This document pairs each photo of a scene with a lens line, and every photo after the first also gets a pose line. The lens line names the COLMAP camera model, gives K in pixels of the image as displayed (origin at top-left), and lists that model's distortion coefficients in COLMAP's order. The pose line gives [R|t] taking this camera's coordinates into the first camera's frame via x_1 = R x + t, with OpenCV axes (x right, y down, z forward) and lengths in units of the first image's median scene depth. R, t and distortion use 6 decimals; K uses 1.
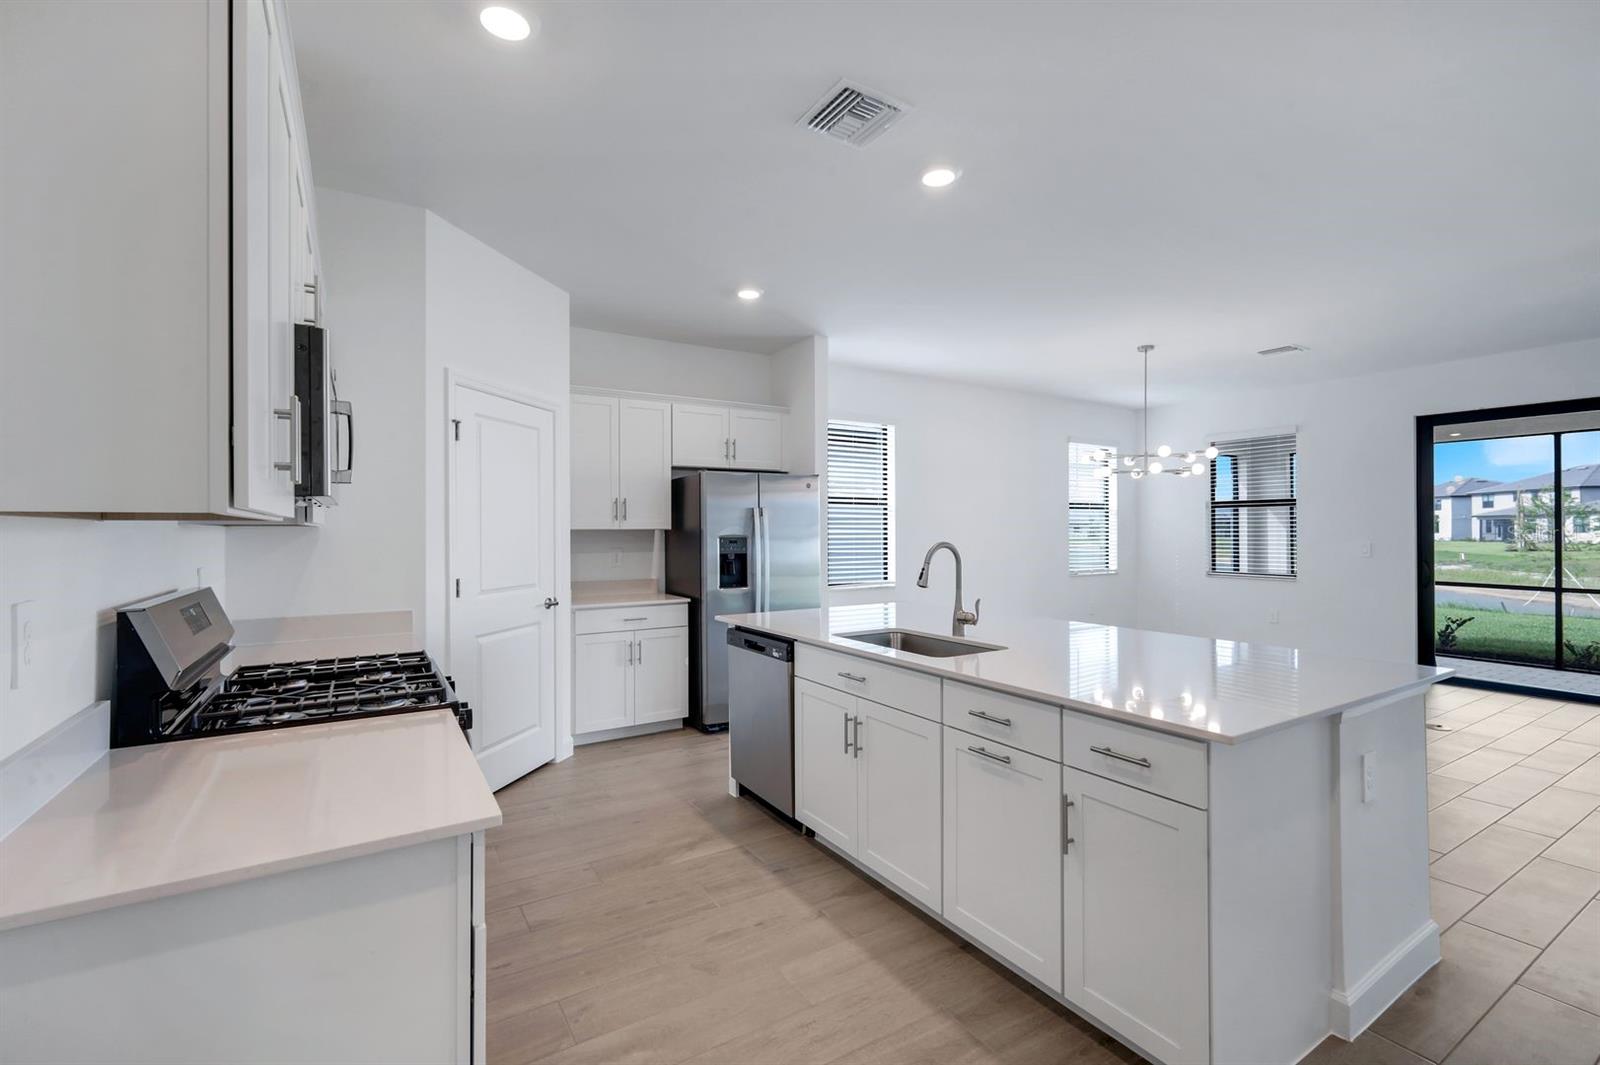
lens RADIAL K [[704.3, 0, 803.9], [0, 704.3, 528.4], [0, 0, 1]] dist [0.002183, 0.000191]
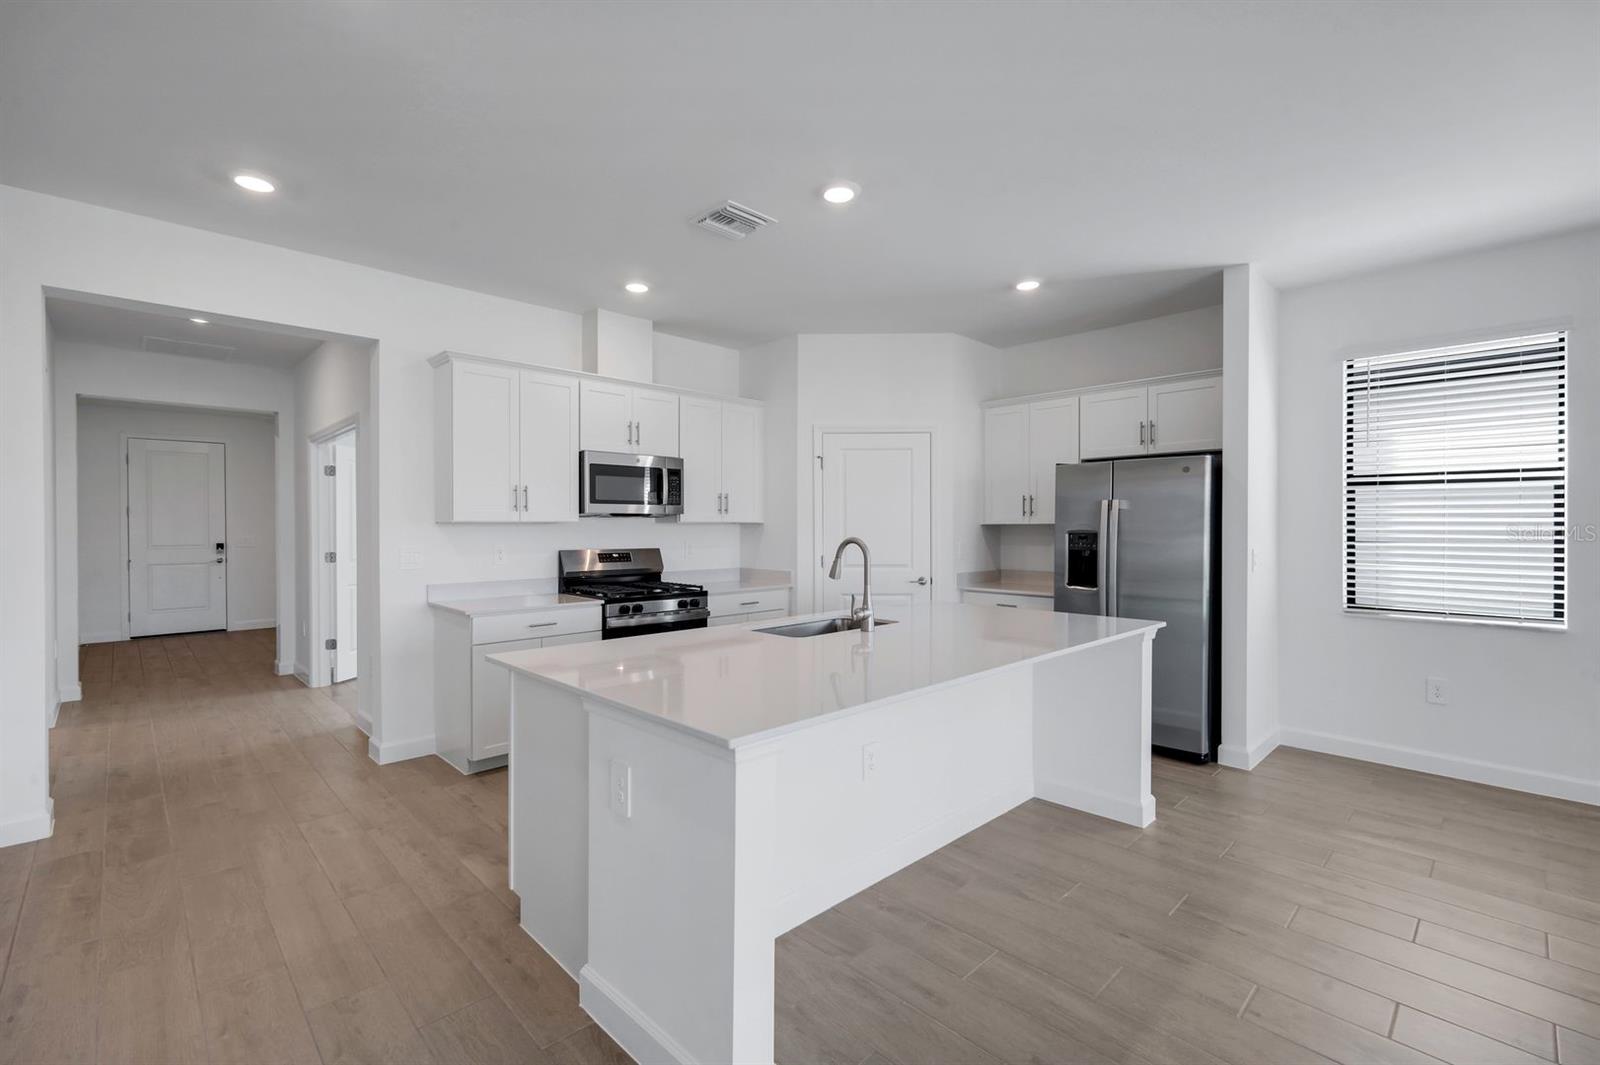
lens RADIAL K [[704.3, 0, 803.9], [0, 704.3, 528.4], [0, 0, 1]] dist [0.002183, 0.000191]
pose [[0.208846, 0.005235, -0.977935, 0.563637], [0.000615, 0.999985, 0.005484, 0.001160], [0.977948, -0.001747, 0.208840, 0.337126]]
